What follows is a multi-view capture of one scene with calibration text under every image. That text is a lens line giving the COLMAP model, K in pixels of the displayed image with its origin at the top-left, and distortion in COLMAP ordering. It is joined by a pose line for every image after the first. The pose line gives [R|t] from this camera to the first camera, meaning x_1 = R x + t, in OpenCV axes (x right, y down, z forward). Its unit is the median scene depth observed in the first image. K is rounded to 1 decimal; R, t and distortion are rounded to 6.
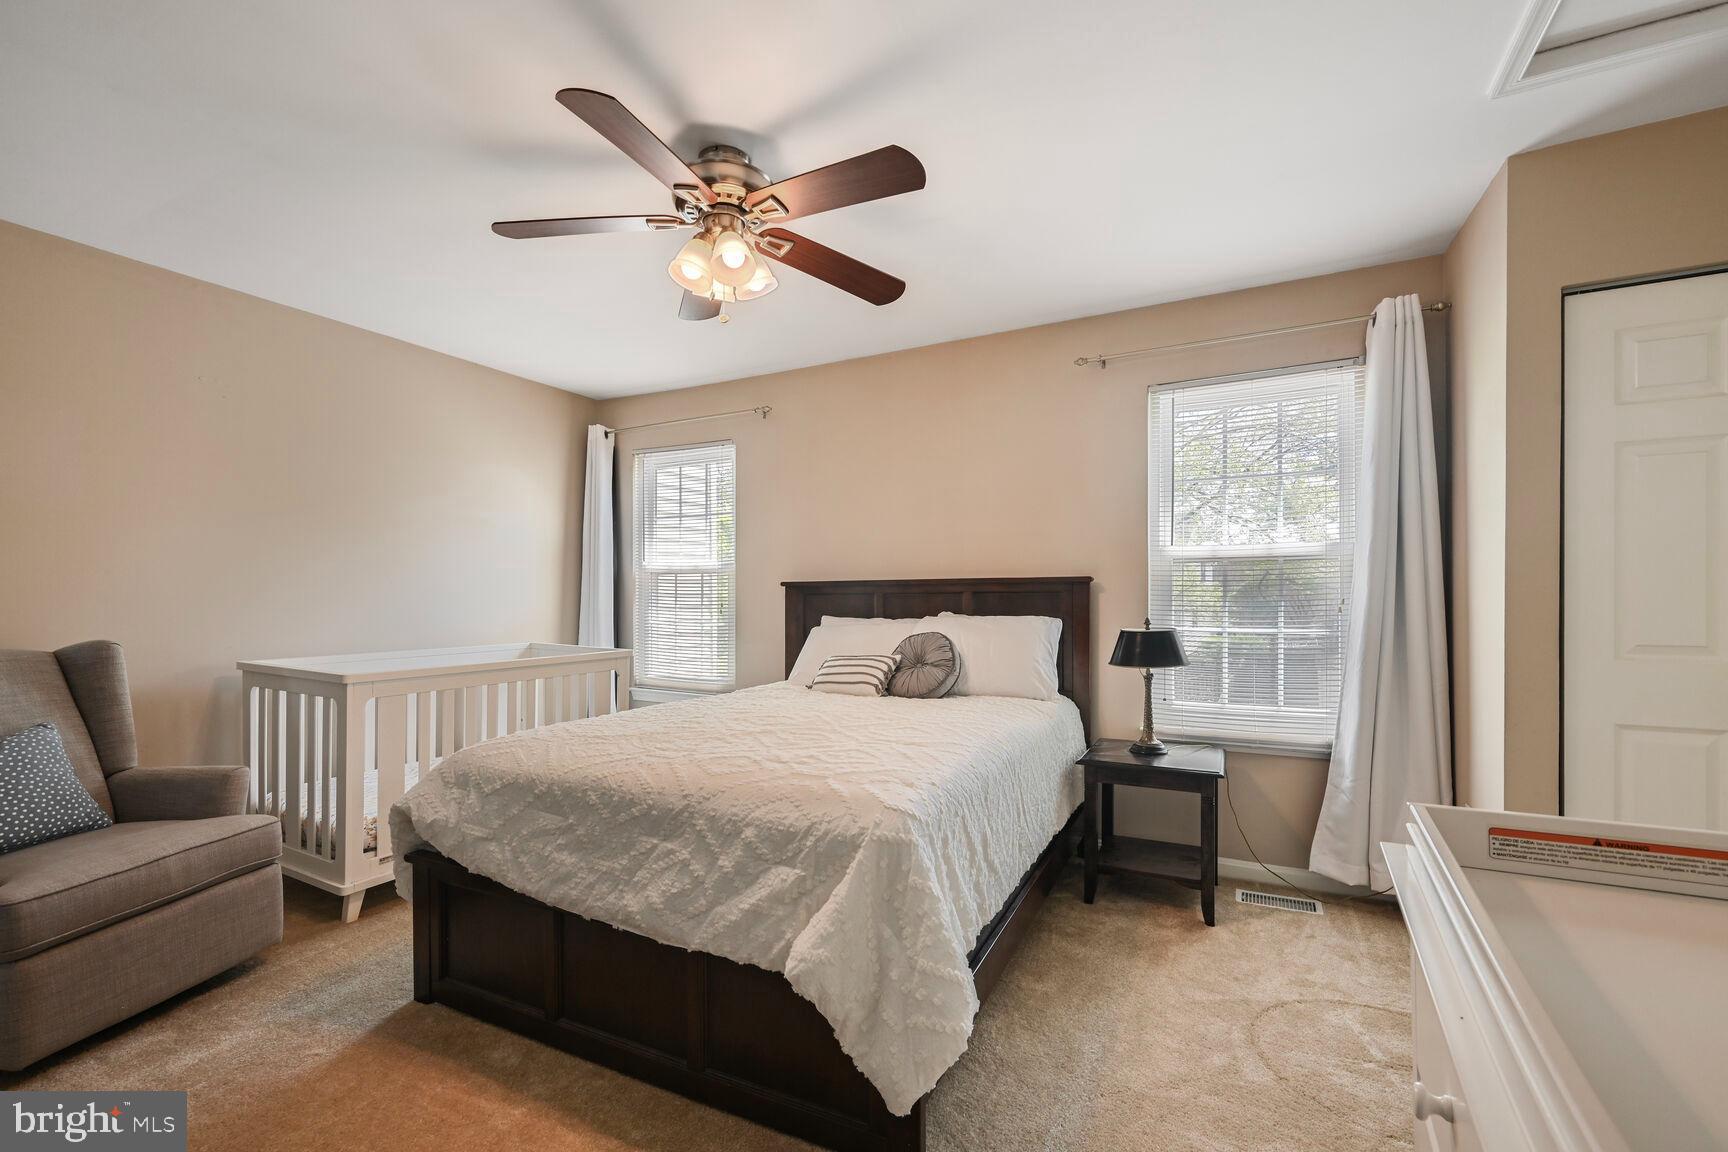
lens RADIAL K [[766.7, 0, 867.2], [0, 766.7, 576.4], [0, 0, 1]] dist [-0.010703, -0.000071]
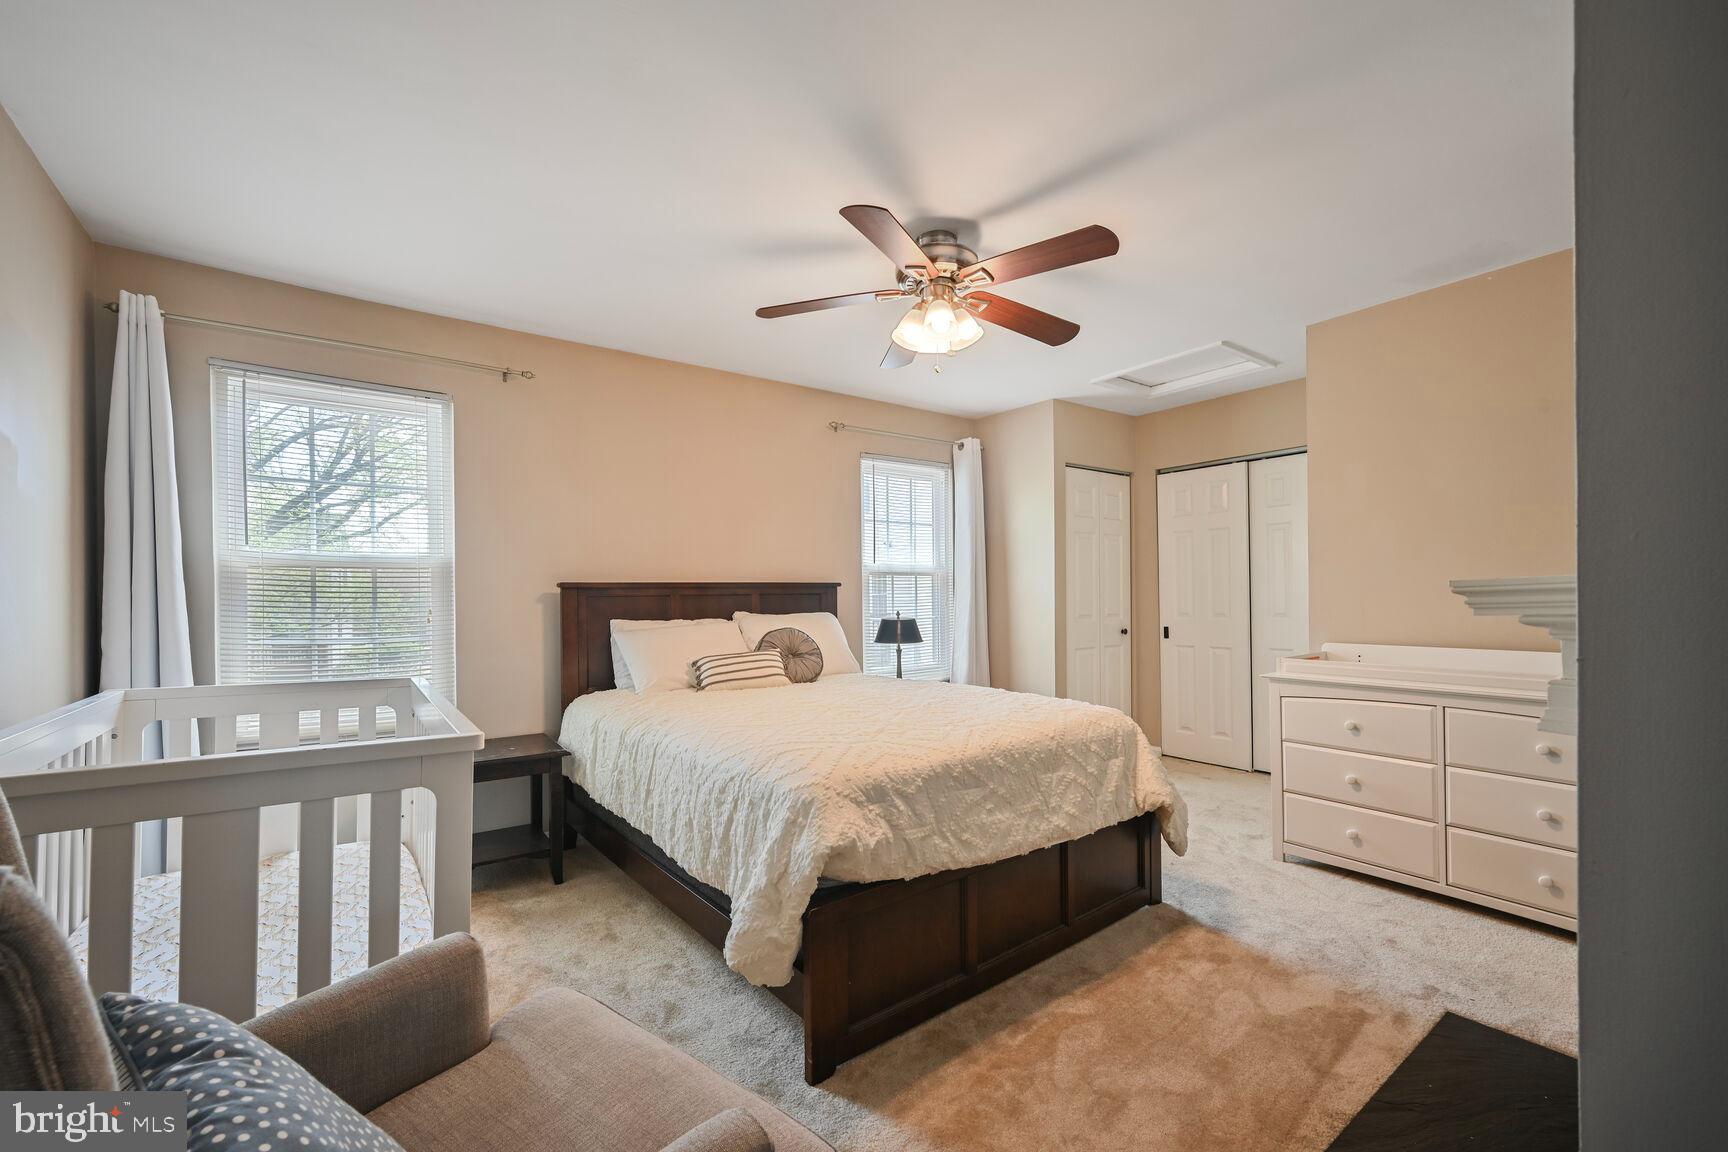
lens RADIAL K [[713.1, 0, 859.7], [0, 713.1, 589.6], [0, 0, 1]] dist [-0.002666, -0.000059]
pose [[0.421202, 0.009569, 0.906916, -0.970874], [-0.014448, 0.999888, -0.003839, 0.018583], [-0.906852, -0.011486, 0.421294, 0.485248]]
